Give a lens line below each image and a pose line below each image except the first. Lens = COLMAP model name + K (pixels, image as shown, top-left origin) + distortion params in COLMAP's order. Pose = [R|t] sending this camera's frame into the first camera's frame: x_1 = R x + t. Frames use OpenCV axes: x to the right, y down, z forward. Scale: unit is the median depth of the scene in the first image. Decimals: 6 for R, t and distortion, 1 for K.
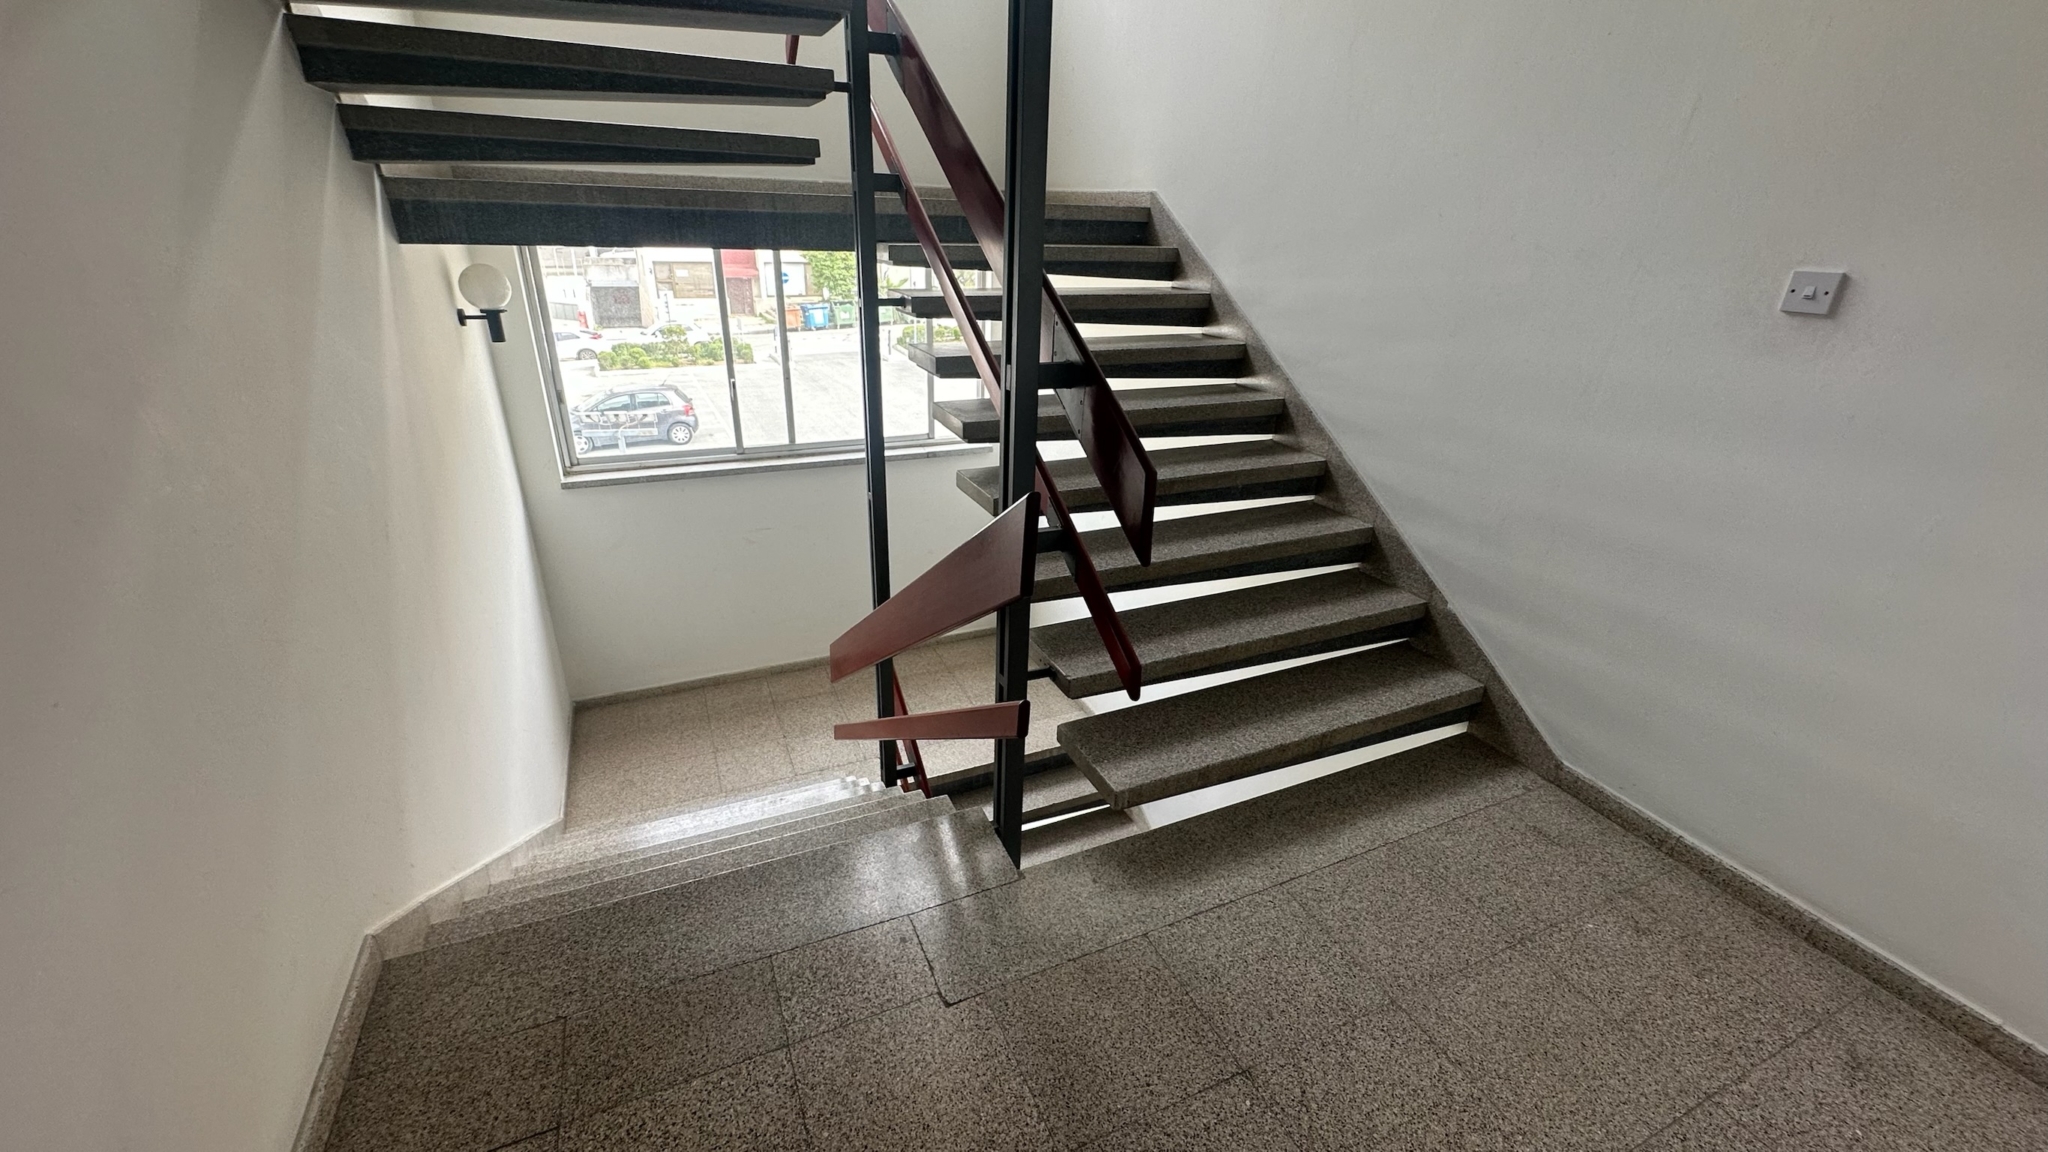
lens RADIAL K [[813.6, 0, 1019.8], [0, 813.6, 581.3], [0, 0, 1]] dist [-0.003365, 0.000782]
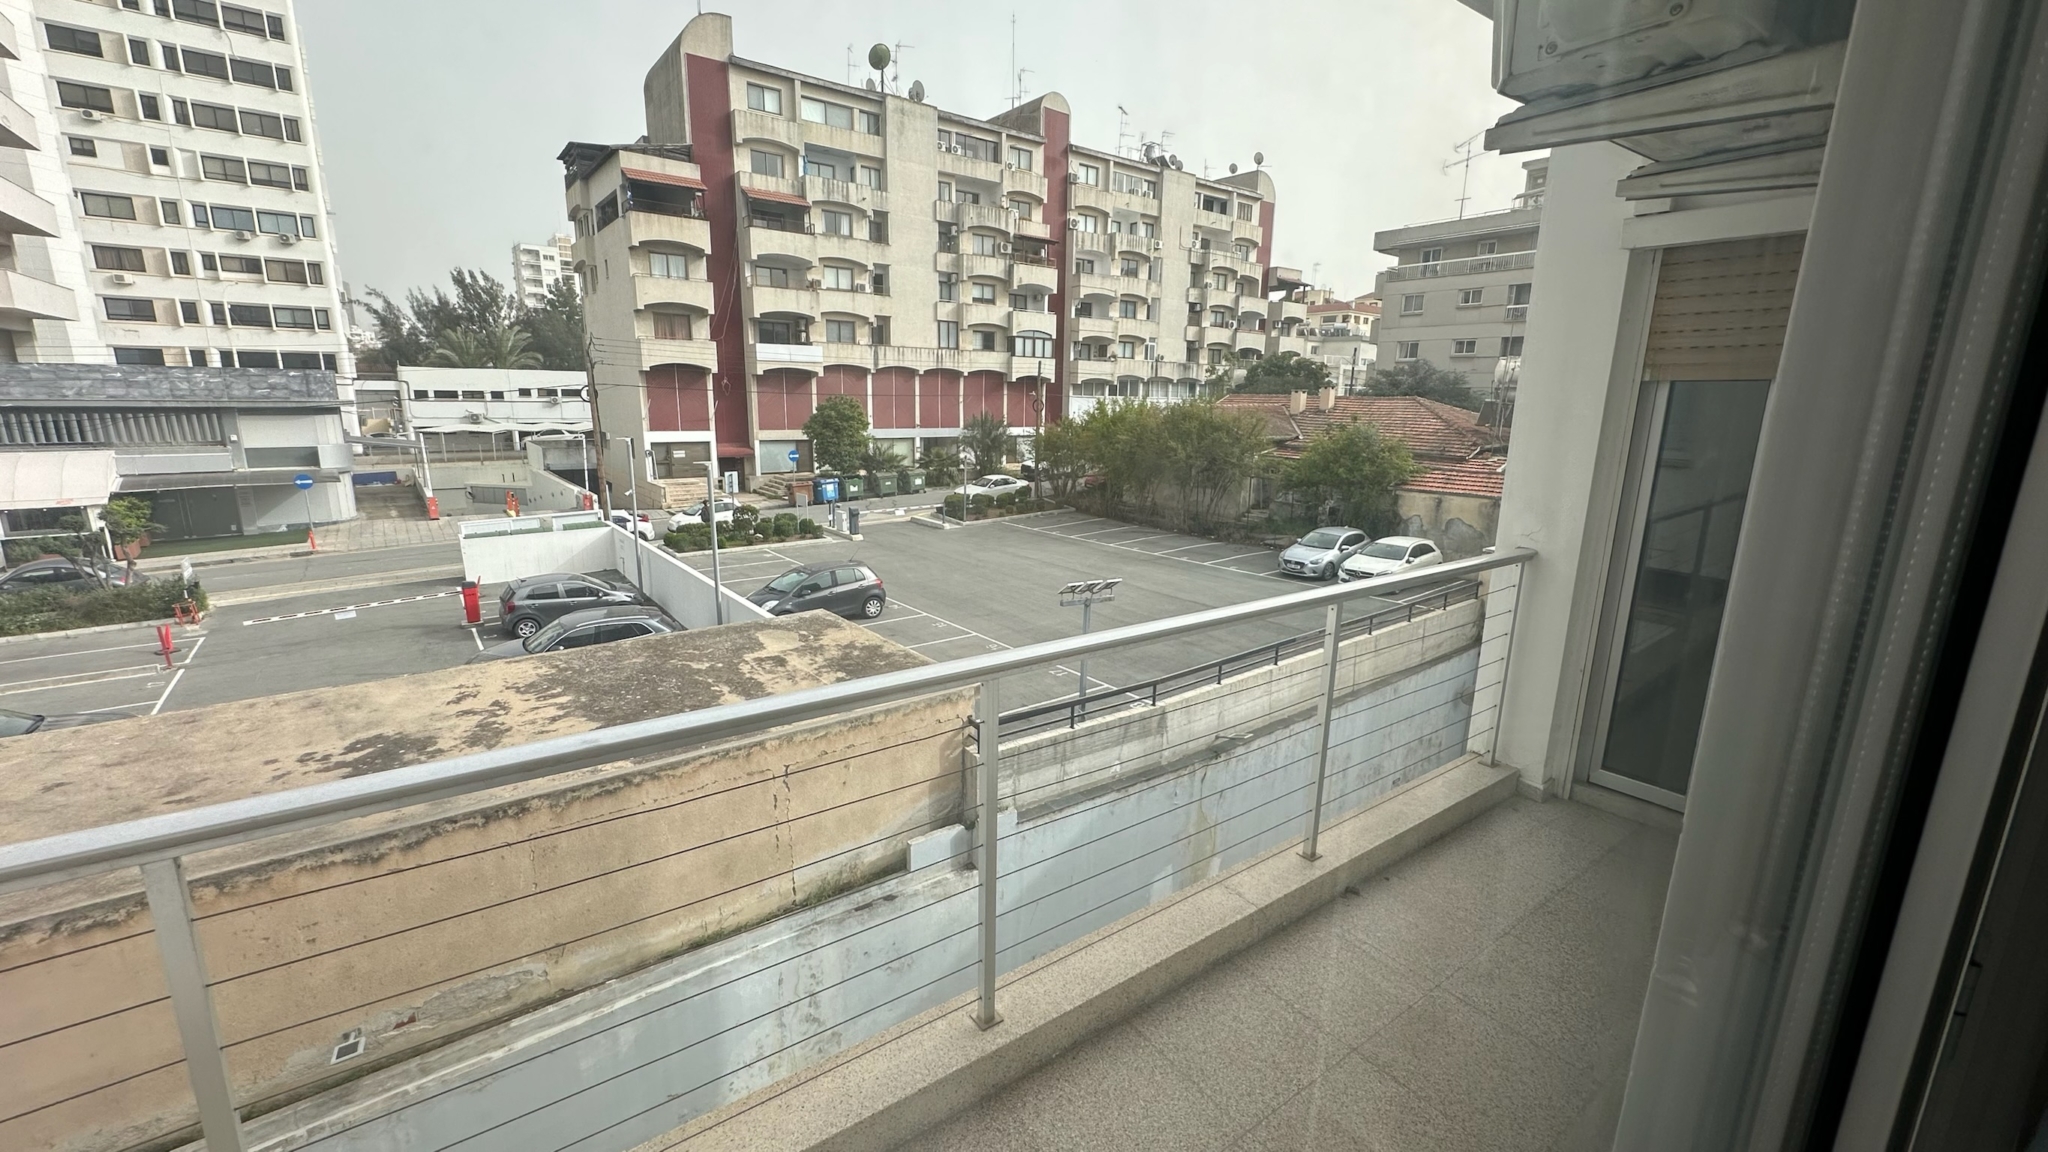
lens RADIAL K [[813.6, 0, 1026.2], [0, 813.6, 577.7], [0, 0, 1]] dist [-0.003365, 0.000782]
pose [[0.979244, -0.057617, 0.194321, -0.208821], [0.094709, 0.977713, -0.187370, -0.006718], [-0.179194, 0.201885, 0.962877, 0.001784]]
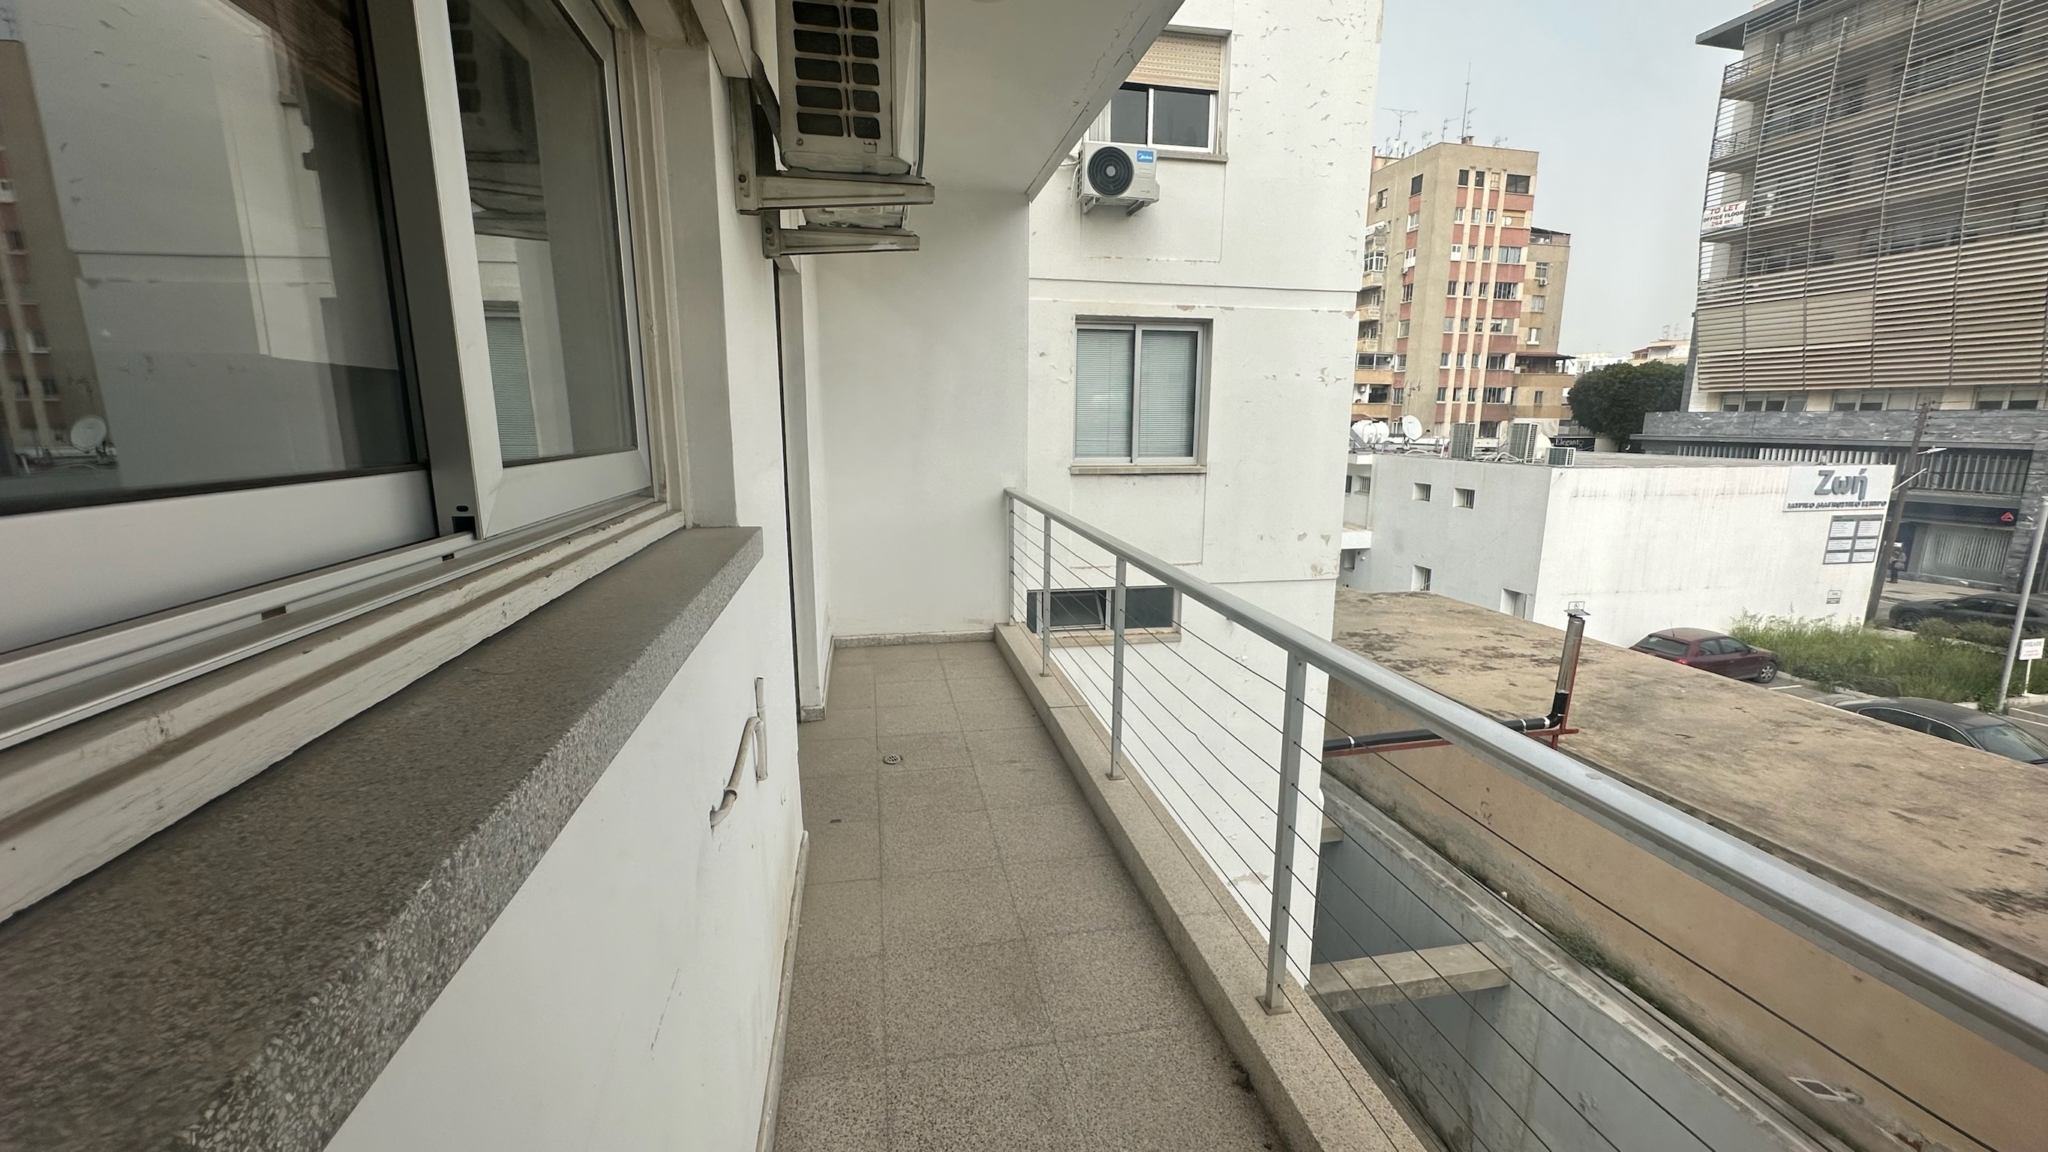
lens RADIAL K [[813.6, 0, 1022.9], [0, 813.6, 581.1], [0, 0, 1]] dist [-0.003365, 0.000782]
pose [[-0.238917, 0.156045, -0.958420, -0.138512], [-0.411058, 0.877954, 0.245413, -0.020480], [0.879744, 0.452599, -0.145615, 0.043626]]
